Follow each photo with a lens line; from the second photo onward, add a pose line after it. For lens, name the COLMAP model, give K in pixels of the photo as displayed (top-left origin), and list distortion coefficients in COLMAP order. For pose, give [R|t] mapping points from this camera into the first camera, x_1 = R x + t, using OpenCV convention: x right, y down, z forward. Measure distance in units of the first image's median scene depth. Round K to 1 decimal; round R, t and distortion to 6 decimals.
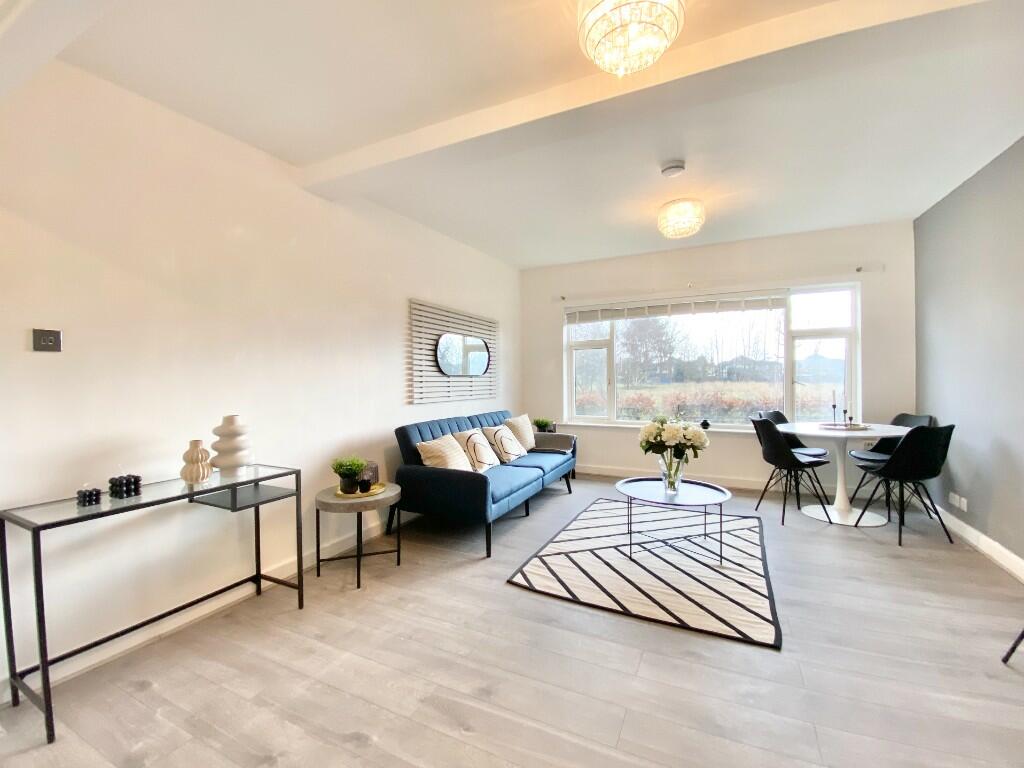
lens RADIAL K [[422.6, 0, 506.7], [0, 422.6, 383.8], [0, 0, 1]] dist [0.011799, -0.001568]
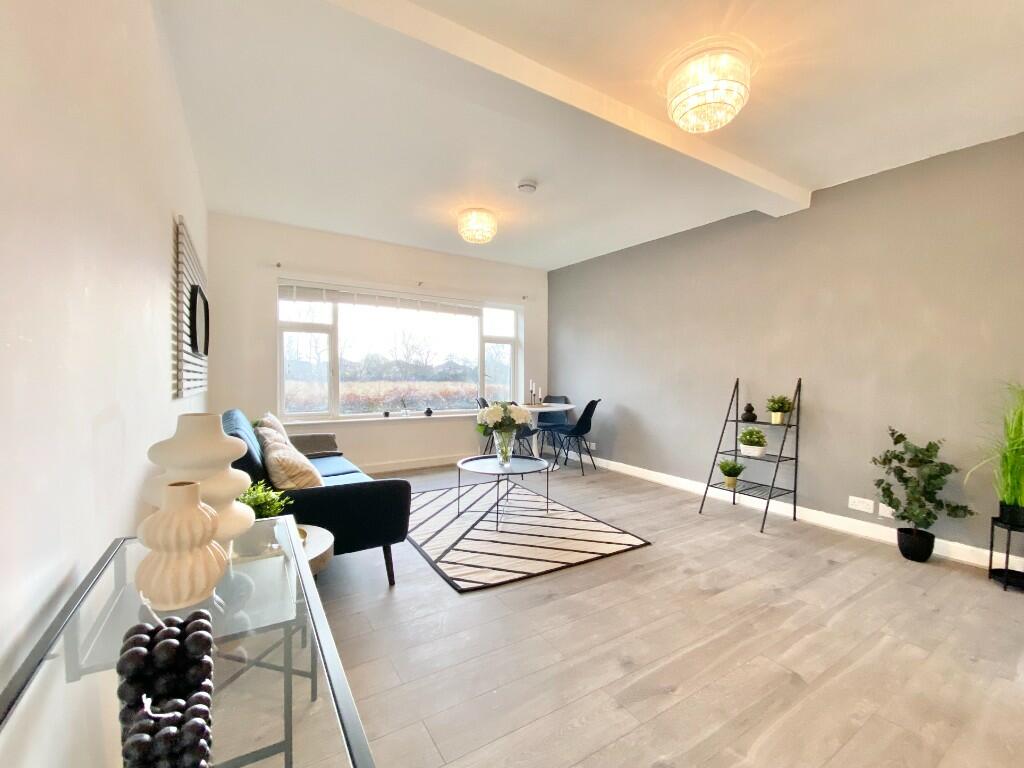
lens RADIAL K [[422.6, 0, 503.8], [0, 422.6, 388.7], [0, 0, 1]] dist [0.011799, -0.001568]
pose [[0.543742, -0.007659, 0.839217, -0.577699], [-0.009844, 0.999831, 0.015502, 0.025639], [-0.839194, -0.016690, 0.543575, 0.380524]]
